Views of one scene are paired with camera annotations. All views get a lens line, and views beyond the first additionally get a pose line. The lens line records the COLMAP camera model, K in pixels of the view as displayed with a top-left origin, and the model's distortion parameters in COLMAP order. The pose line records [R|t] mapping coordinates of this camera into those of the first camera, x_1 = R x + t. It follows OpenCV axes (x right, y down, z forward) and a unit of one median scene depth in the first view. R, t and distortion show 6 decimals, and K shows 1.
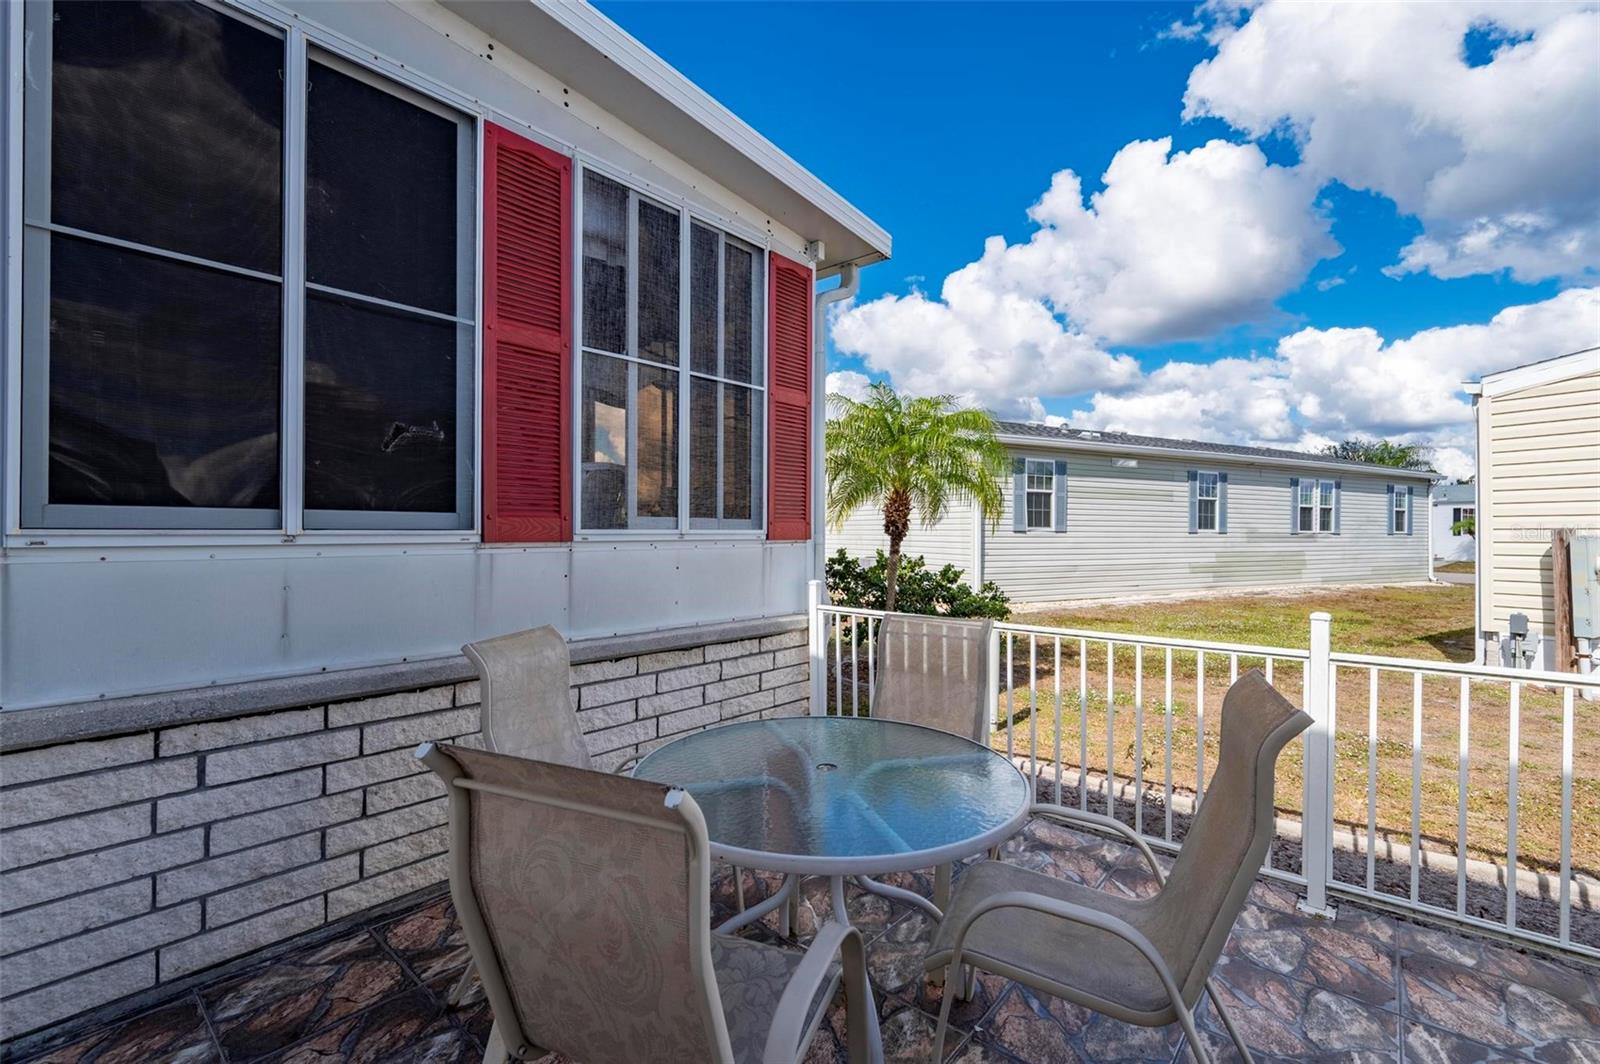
lens RADIAL K [[686.2, 0, 791.6], [0, 686.2, 537.8], [0, 0, 1]] dist [0.002754, -0.001328]
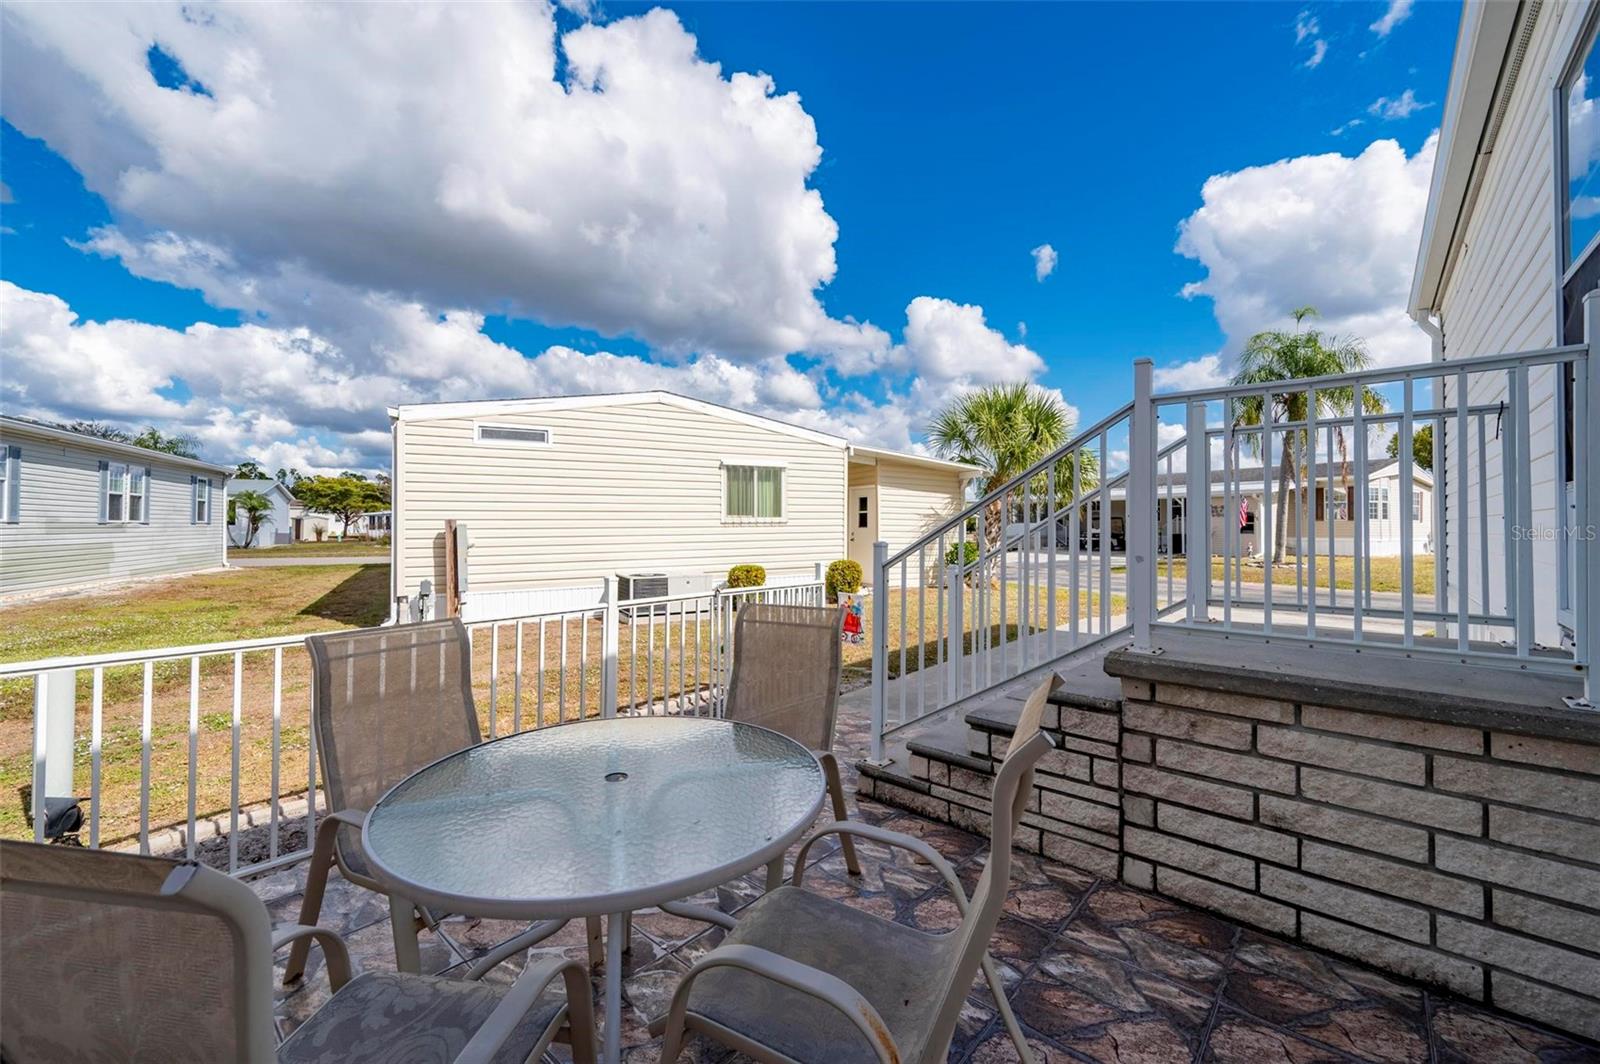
lens RADIAL K [[634.9, 0, 808.2], [0, 634.9, 515.1], [0, 0, 1]] dist [-0.000007, 0.000015]
pose [[-0.005220, 0.010964, 0.999926, -0.088006], [0.006970, 0.999916, -0.010928, -0.001102], [-0.999962, 0.006912, -0.005296, 0.078576]]
